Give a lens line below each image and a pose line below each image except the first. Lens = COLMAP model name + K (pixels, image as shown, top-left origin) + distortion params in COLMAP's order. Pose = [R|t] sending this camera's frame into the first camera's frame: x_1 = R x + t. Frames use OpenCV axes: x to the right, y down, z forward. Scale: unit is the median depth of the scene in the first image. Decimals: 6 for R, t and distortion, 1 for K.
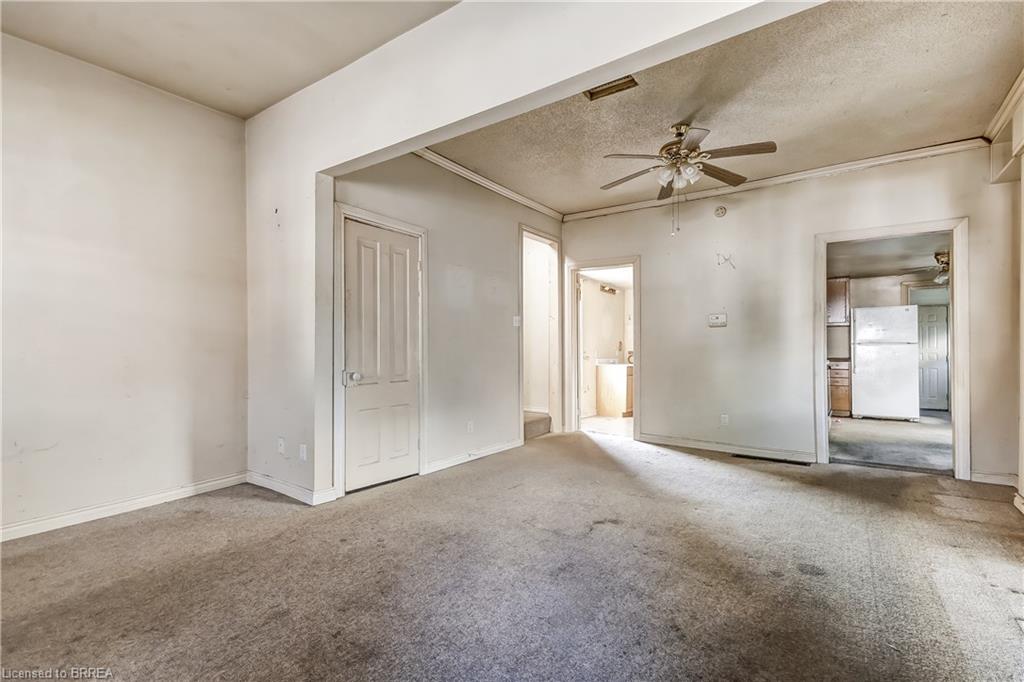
lens RADIAL K [[470.0, 0, 512.6], [0, 470.0, 344.5], [0, 0, 1]] dist [-0.000485, -0.000412]
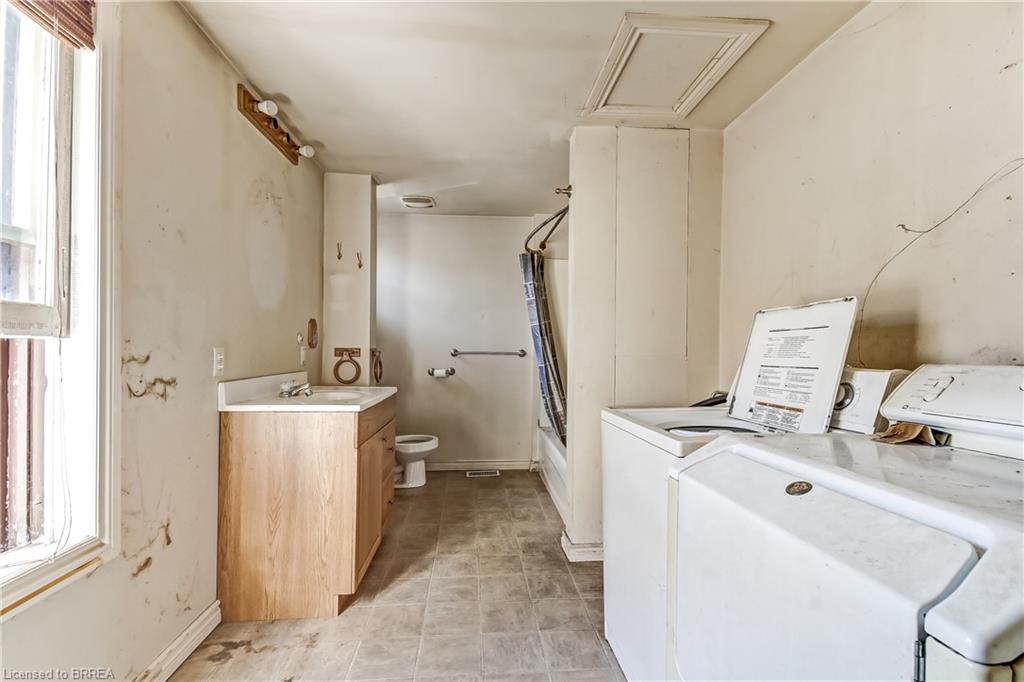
lens RADIAL K [[470.0, 0, 513.7], [0, 470.0, 339.0], [0, 0, 1]] dist [-0.000485, -0.000412]
pose [[0.767969, -0.003008, 0.640480, 0.137852], [-0.004275, 0.999943, 0.009822, 0.004014], [-0.640473, -0.010281, 0.767912, 0.709682]]
